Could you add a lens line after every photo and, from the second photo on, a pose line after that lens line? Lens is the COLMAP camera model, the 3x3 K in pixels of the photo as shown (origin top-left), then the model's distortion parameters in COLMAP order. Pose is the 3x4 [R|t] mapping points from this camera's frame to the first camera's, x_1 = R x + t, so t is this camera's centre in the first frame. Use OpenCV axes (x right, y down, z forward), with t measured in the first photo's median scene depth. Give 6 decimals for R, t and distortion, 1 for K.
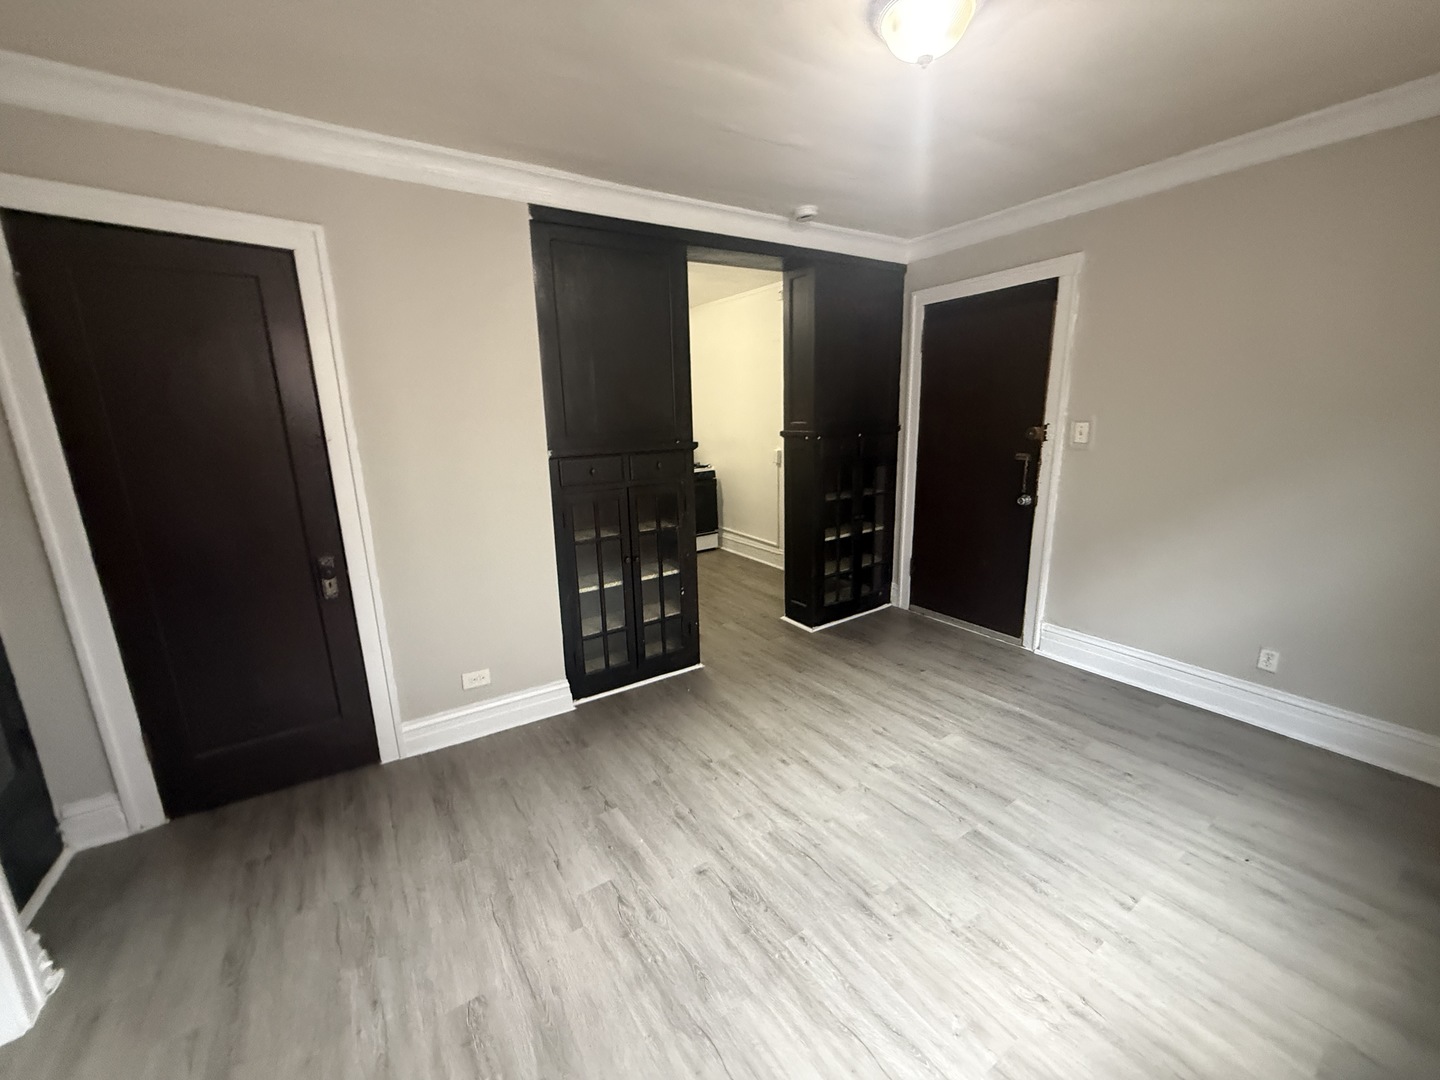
lens RADIAL K [[573.4, 0, 716.9], [0, 573.4, 536.8], [0, 0, 1]] dist [-0.000861, -0.000425]
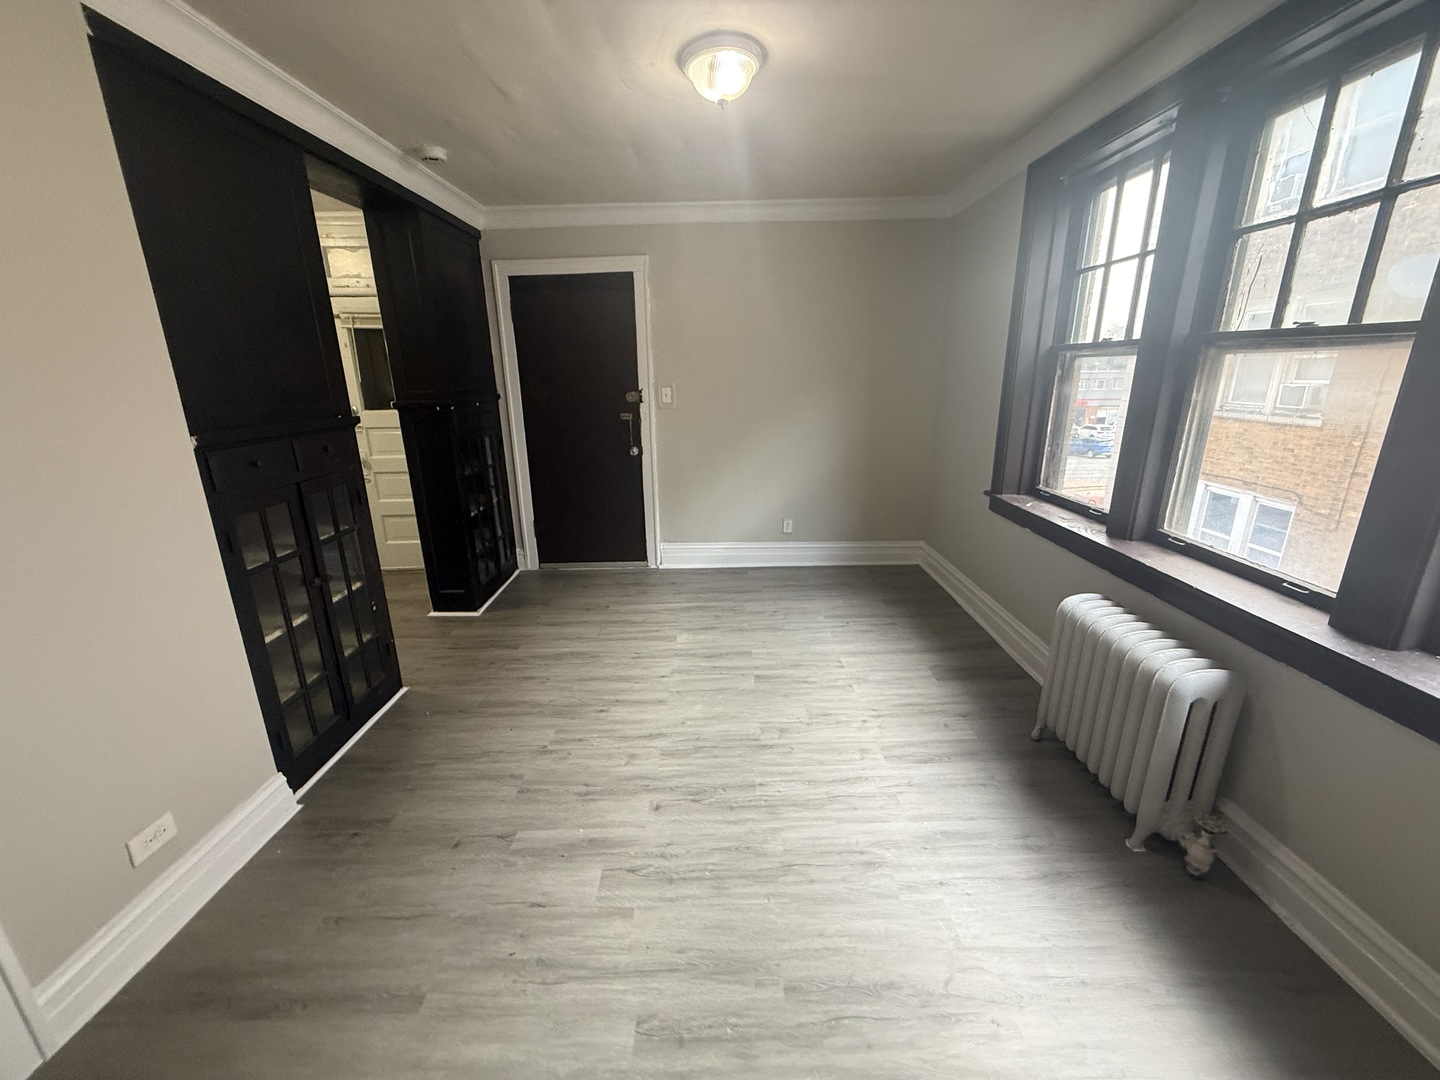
lens RADIAL K [[573.4, 0, 717.9], [0, 573.4, 537.6], [0, 0, 1]] dist [-0.000861, -0.000425]
pose [[0.552037, -0.218192, 0.804766, -0.567575], [0.183664, 0.973270, 0.137891, -0.026613], [-0.813341, 0.071686, 0.577354, 0.199734]]
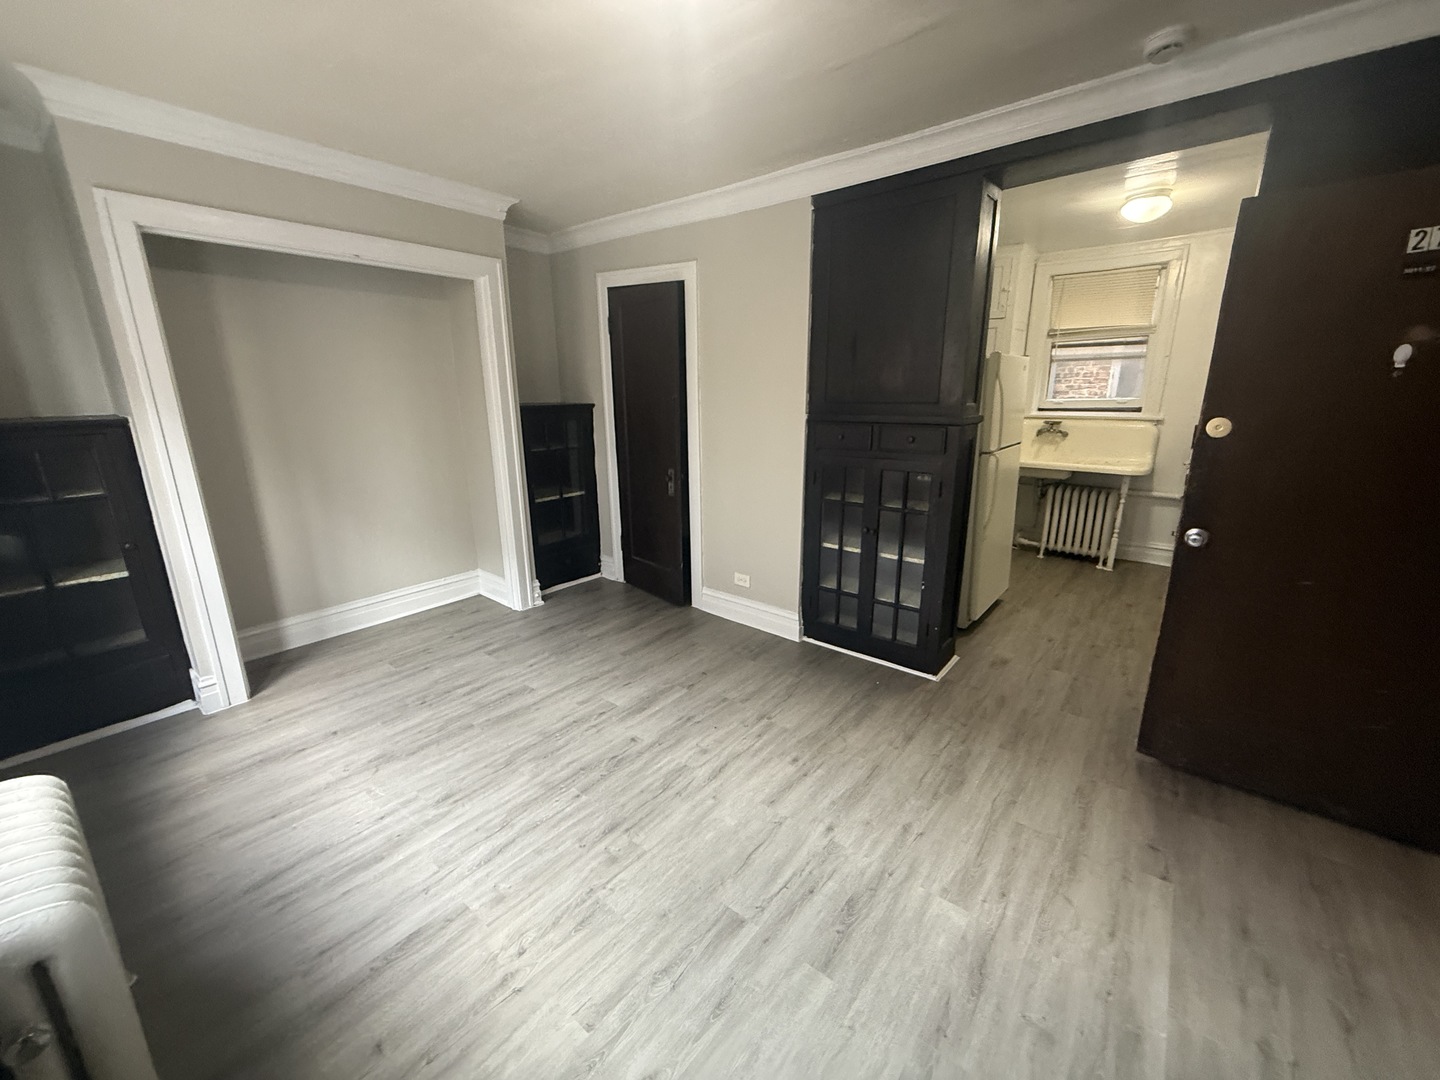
lens RADIAL K [[573.4, 0, 716.9], [0, 573.4, 538.1], [0, 0, 1]] dist [-0.000861, -0.000425]
pose [[0.296155, 0.260628, -0.918894, 0.876754], [-0.203326, 0.957203, 0.205963, -0.126830], [0.933248, 0.125838, 0.336473, 0.539415]]
